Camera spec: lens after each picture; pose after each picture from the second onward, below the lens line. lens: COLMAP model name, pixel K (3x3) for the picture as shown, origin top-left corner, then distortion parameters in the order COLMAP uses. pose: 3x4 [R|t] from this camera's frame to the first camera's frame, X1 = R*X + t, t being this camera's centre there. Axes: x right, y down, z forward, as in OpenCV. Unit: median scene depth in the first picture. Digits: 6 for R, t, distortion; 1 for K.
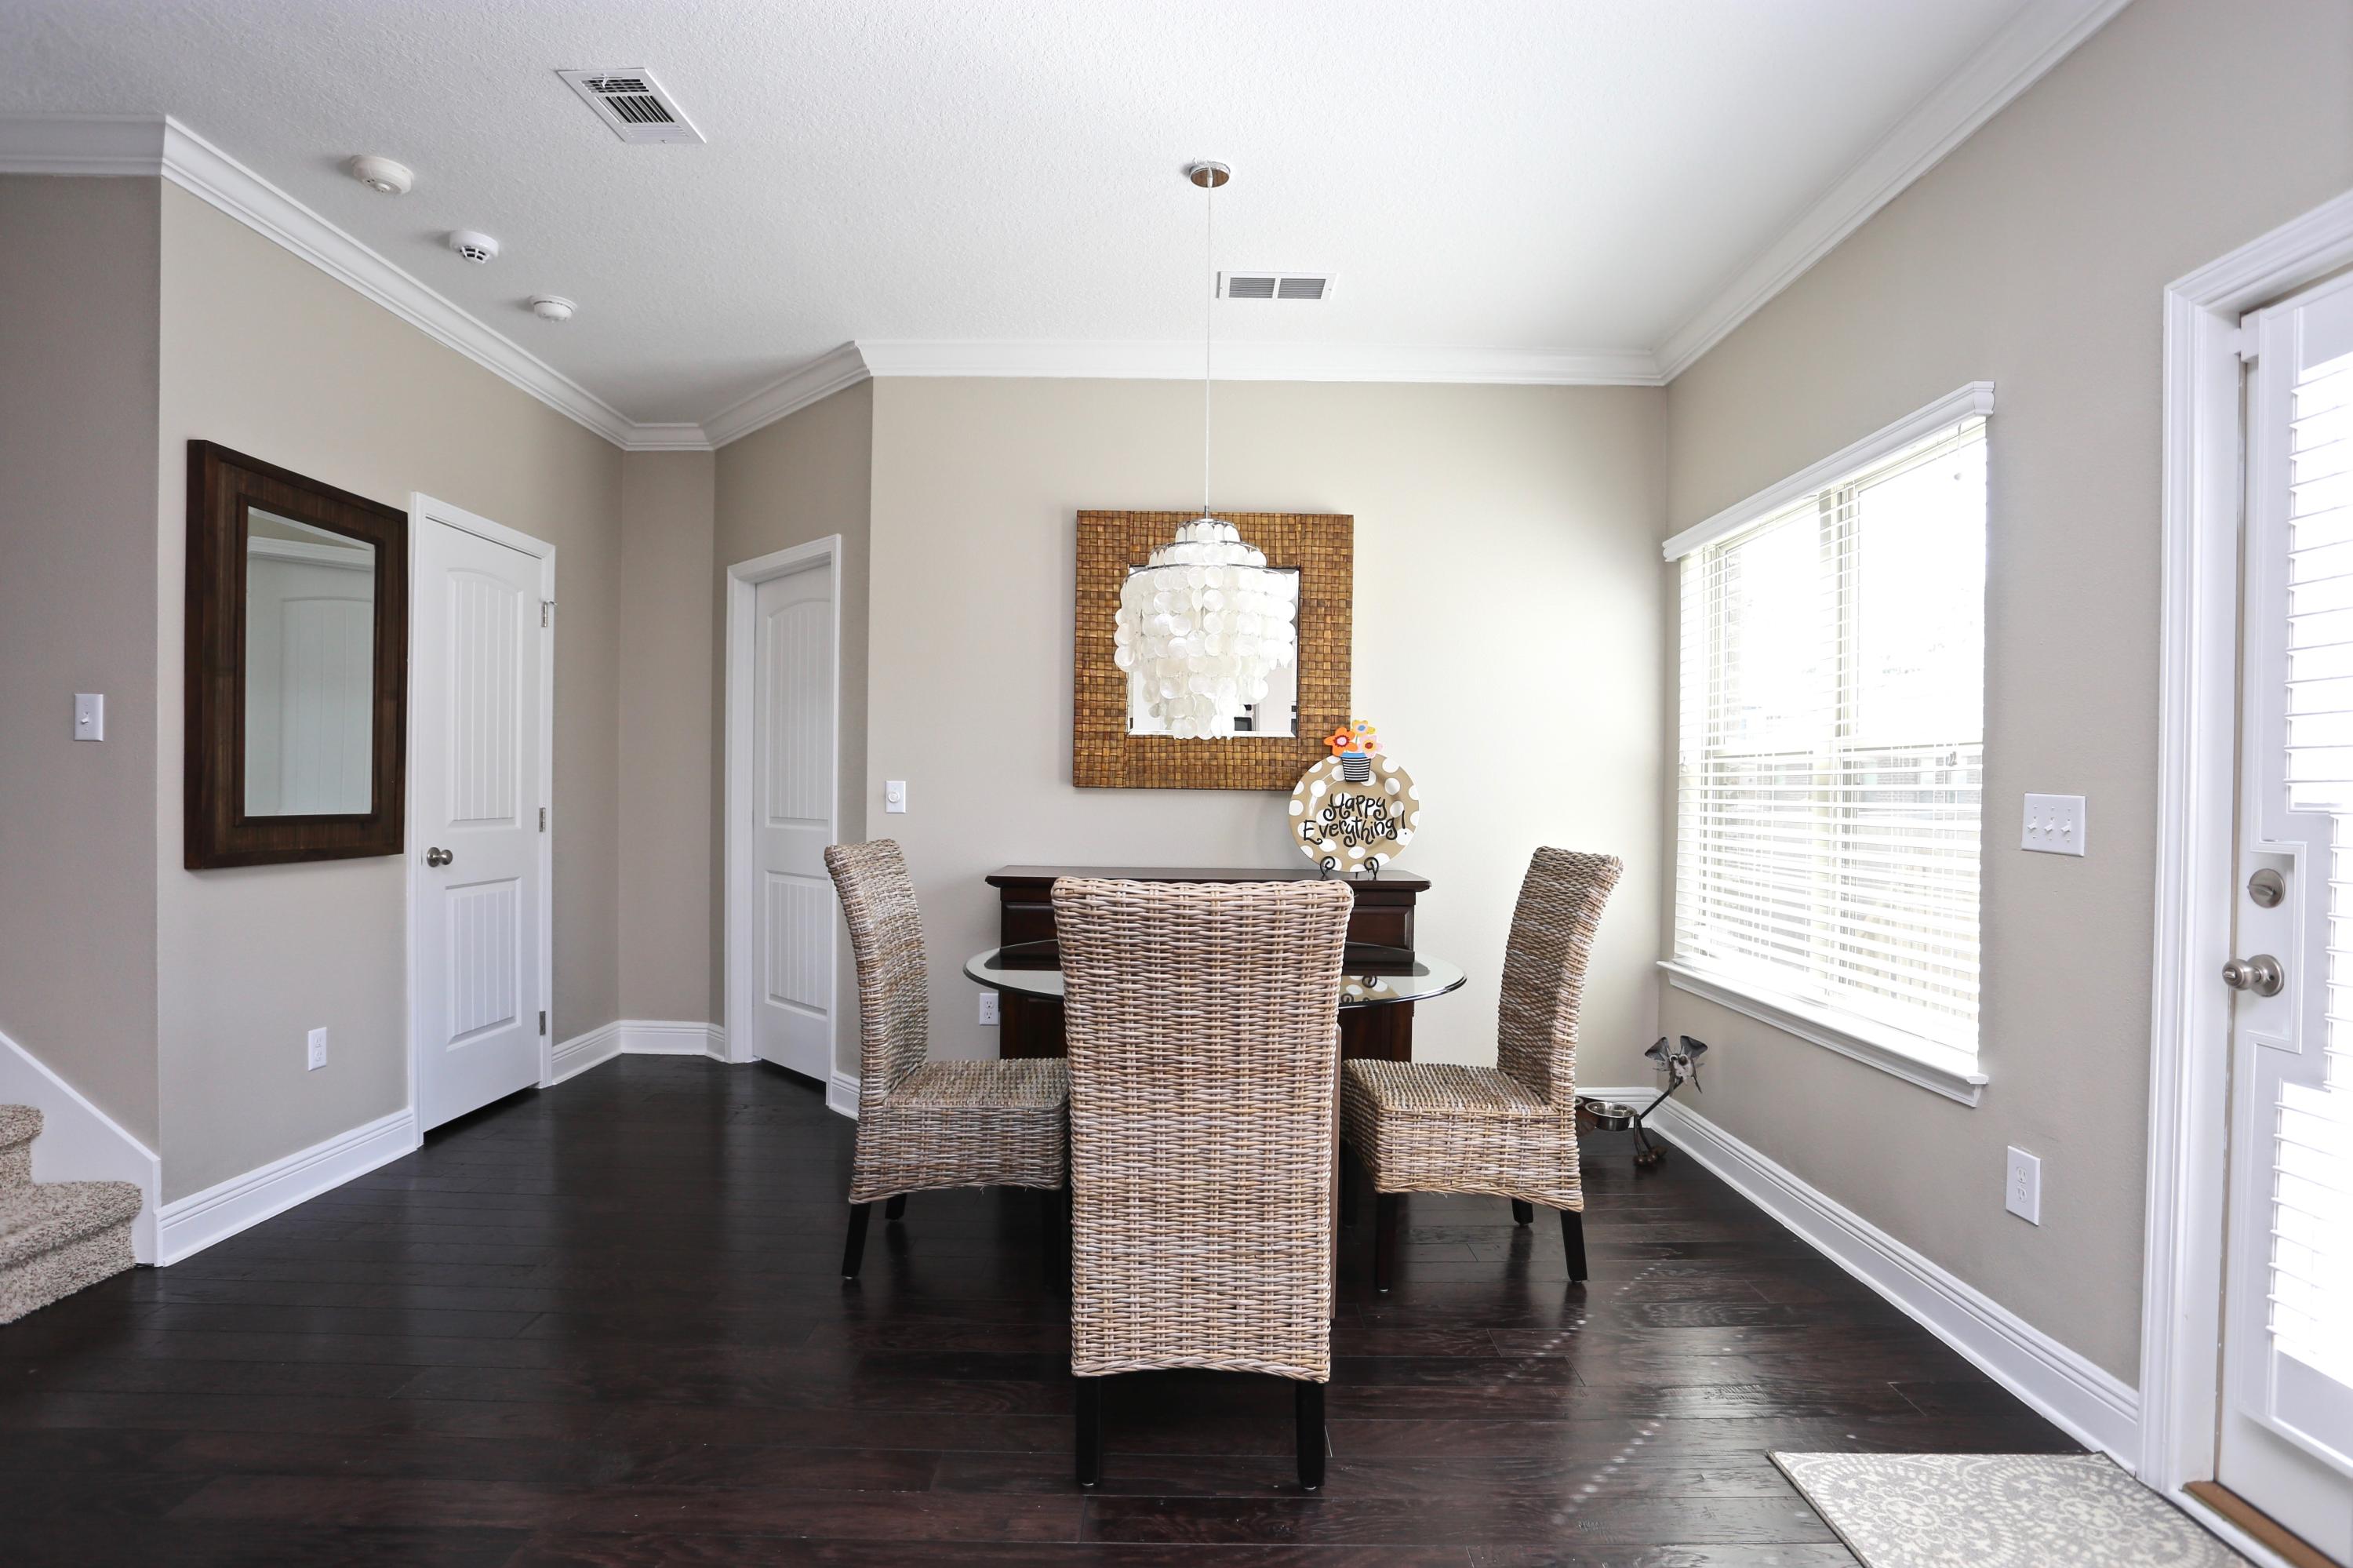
lens RADIAL K [[1182.1, 0, 1188.1], [0, 1182.1, 805.1], [0, 0, 1]] dist [-0.077478, 0.033928]
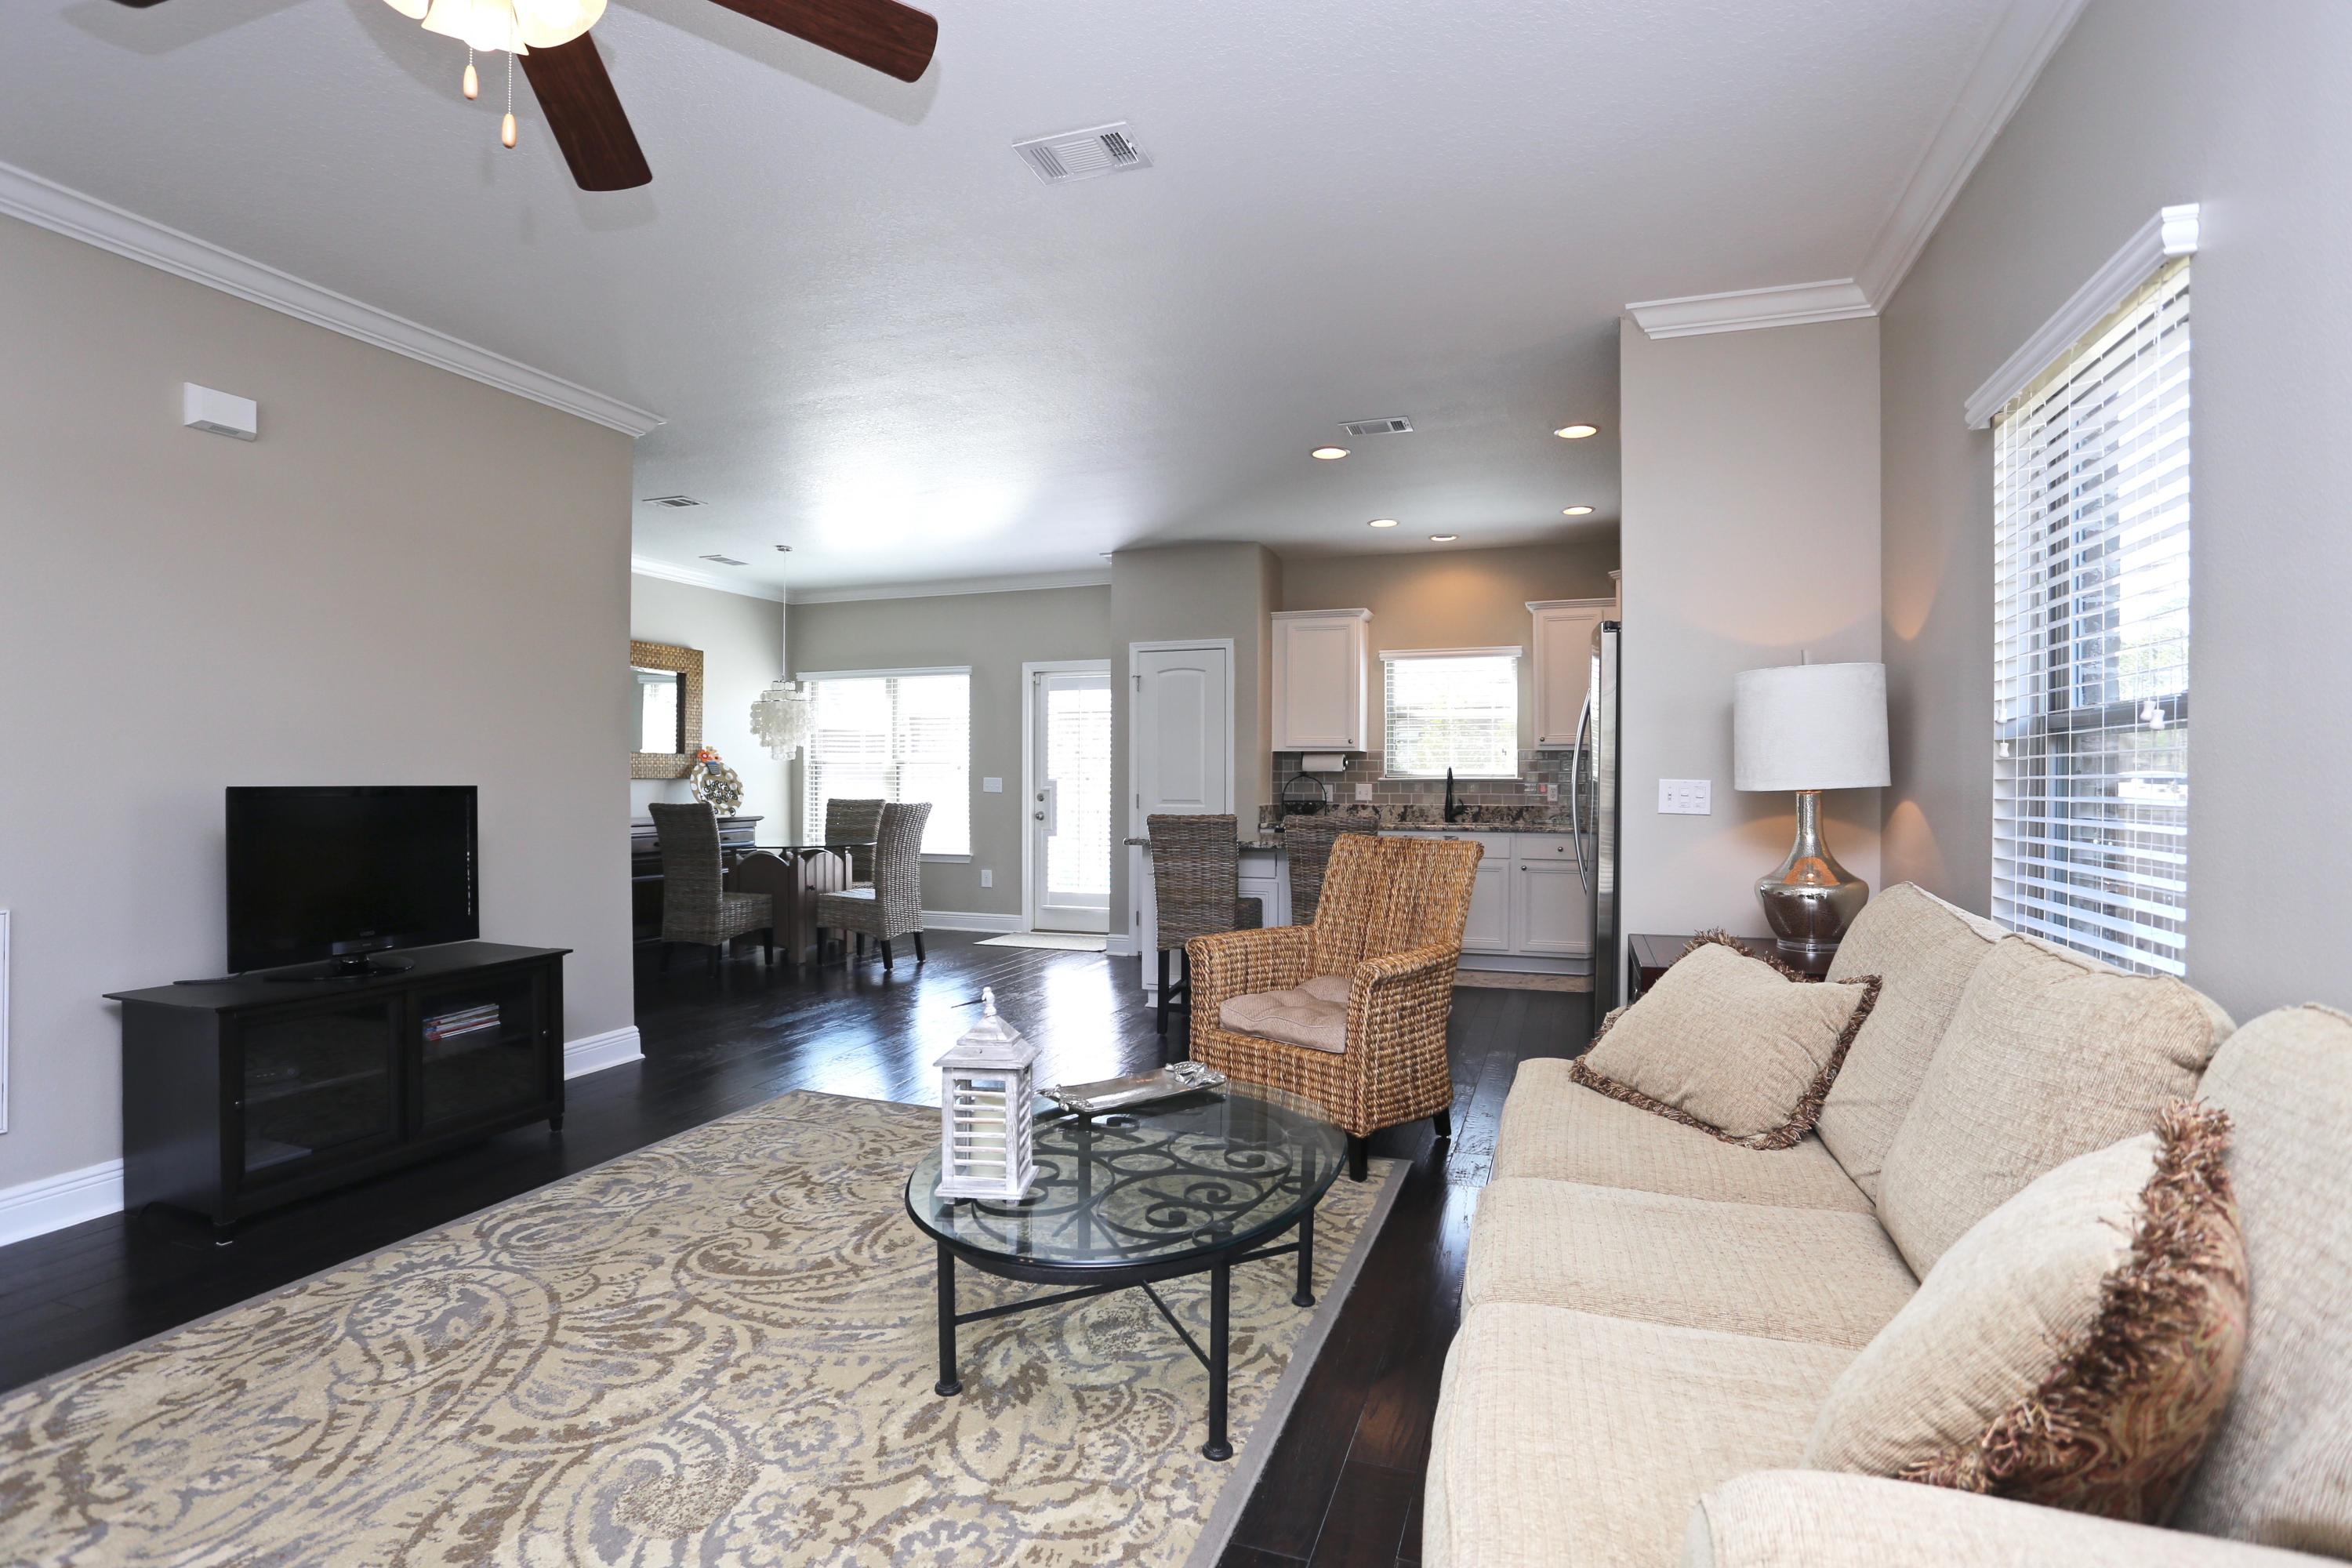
lens RADIAL K [[1149.7, 0, 1165.2], [0, 1149.7, 783.8], [0, 0, 1]] dist [-0.071537, 0.031046]
pose [[0.343577, -0.015136, 0.939002, -1.587030], [0.015655, 0.999823, 0.010389, -0.011619], [-0.938994, 0.011130, 0.343754, -0.531726]]
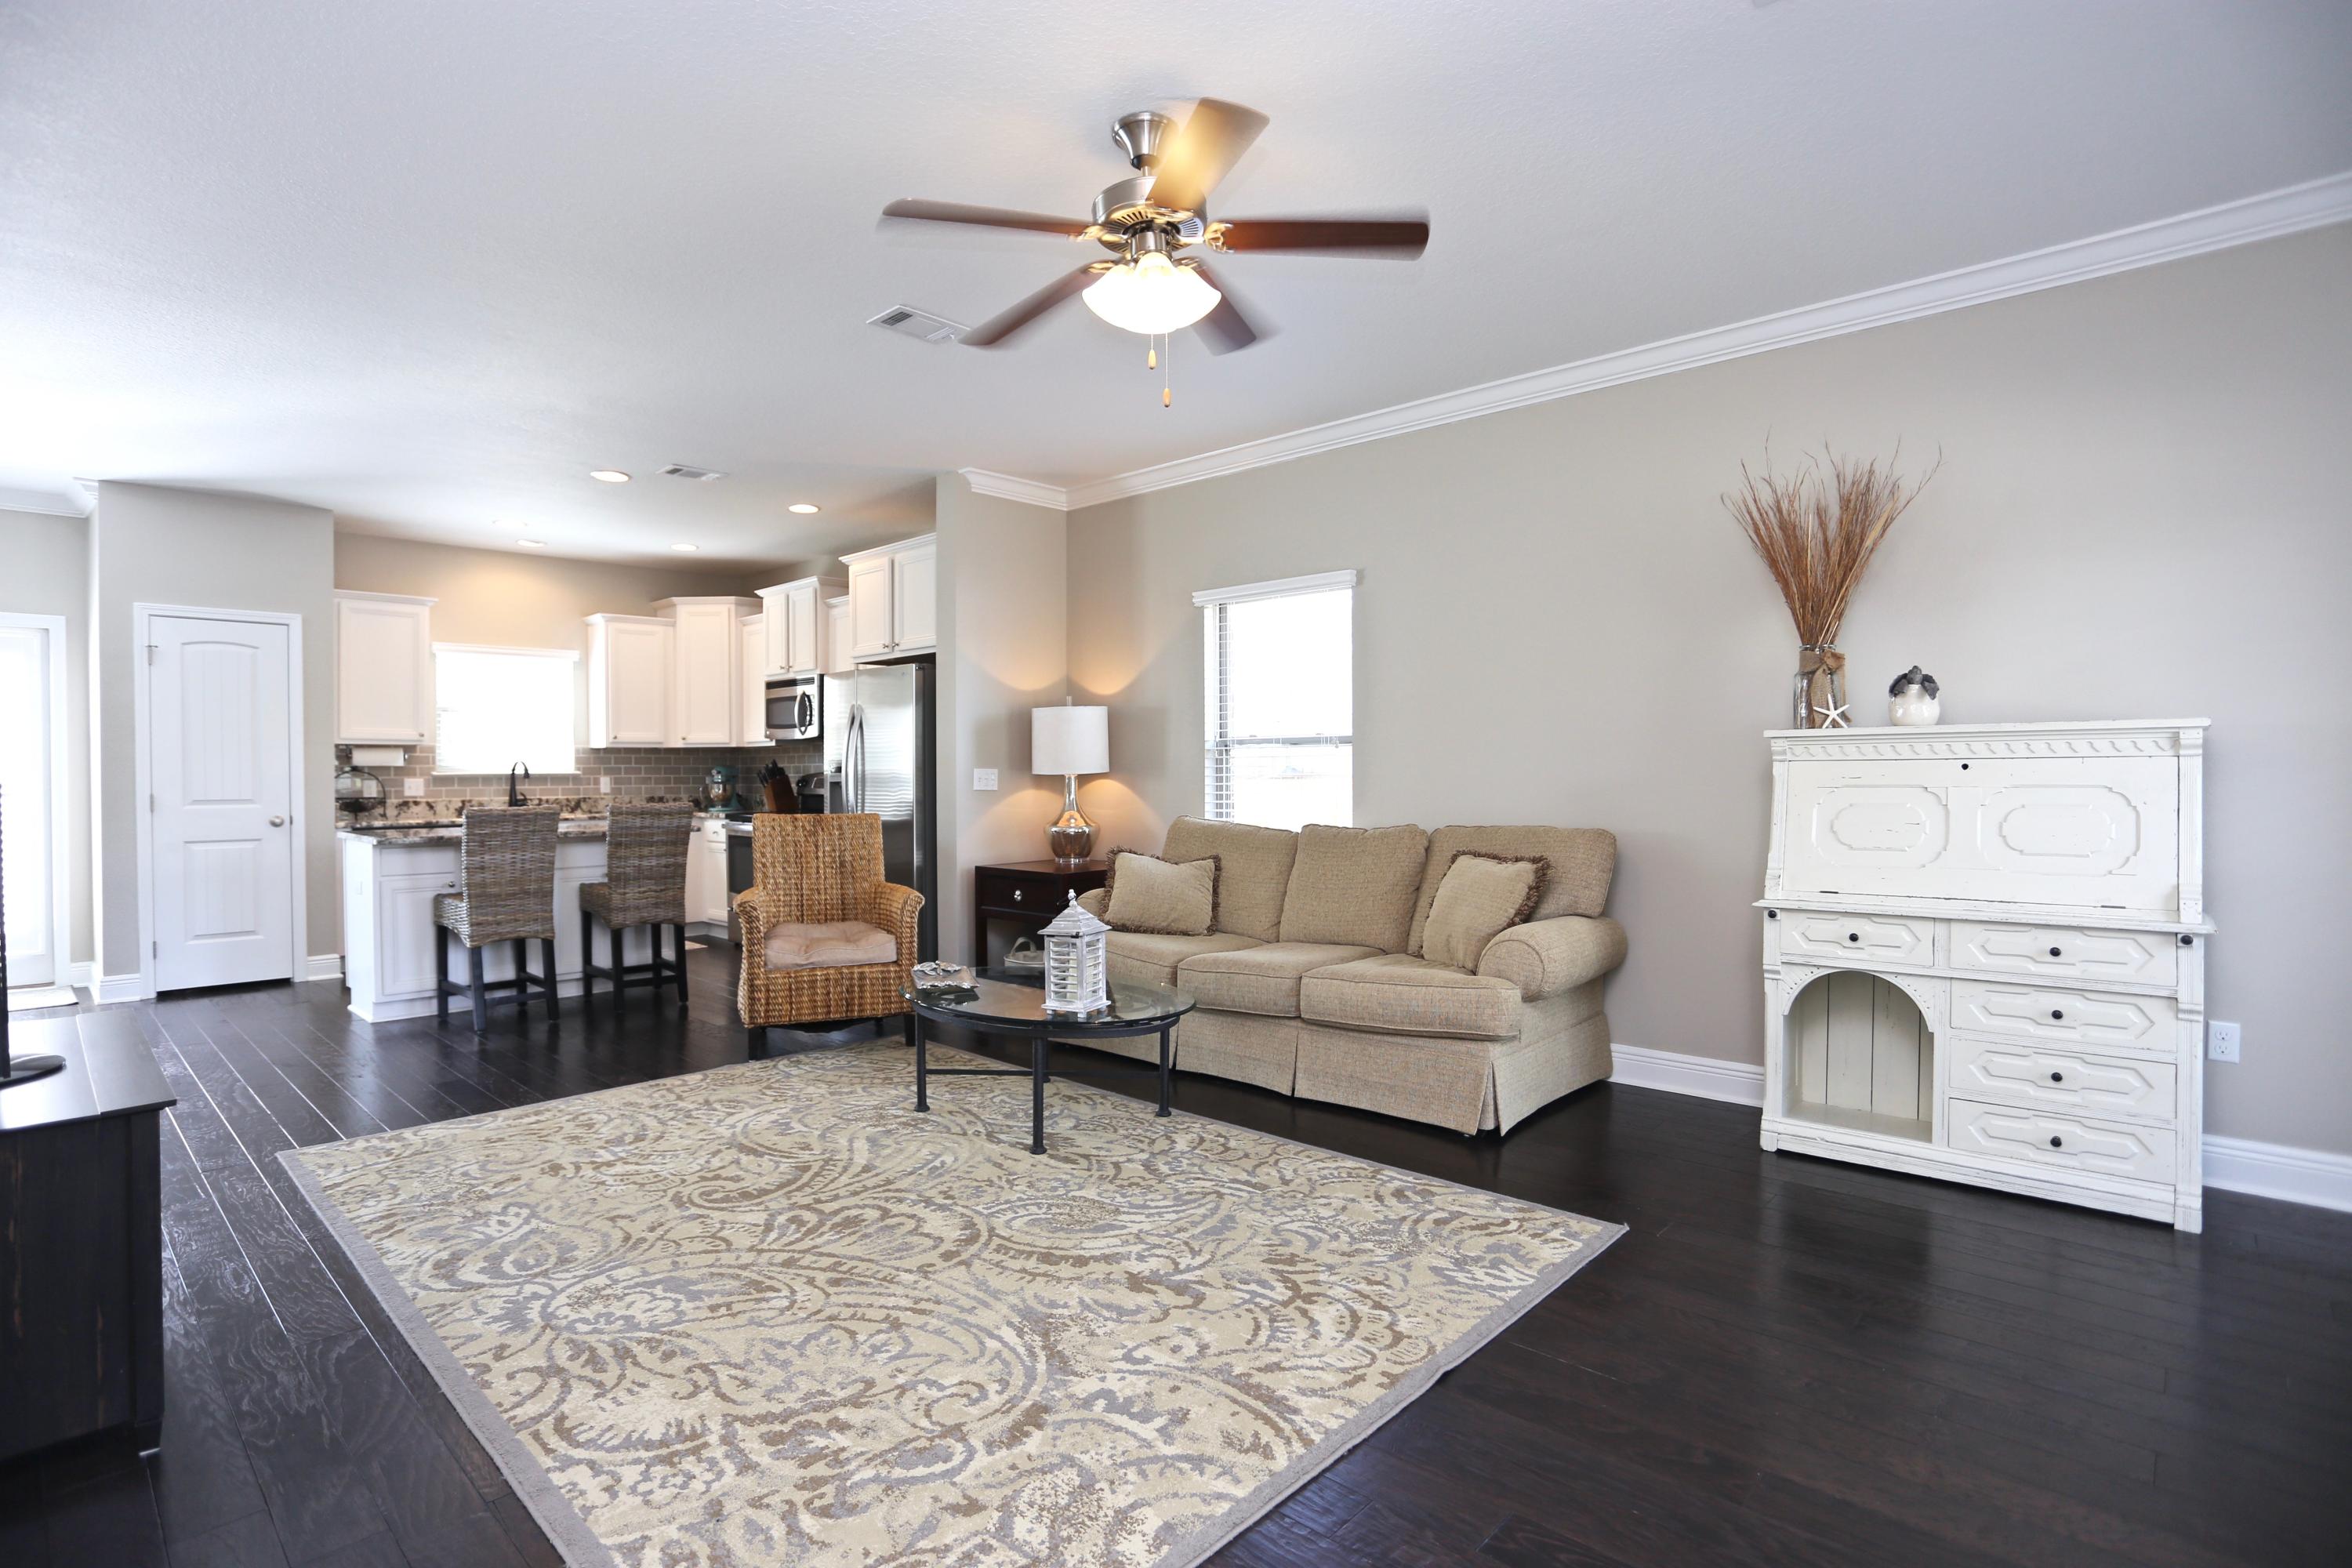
lens RADIAL K [[1149.7, 0, 1165.2], [0, 1149.7, 783.8], [0, 0, 1]] dist [-0.071537, 0.031046]
pose [[-0.726559, -0.014248, 0.686956, -1.787945], [0.007635, 0.999556, 0.028807, -0.021527], [-0.687062, 0.026174, -0.726128, 0.336193]]
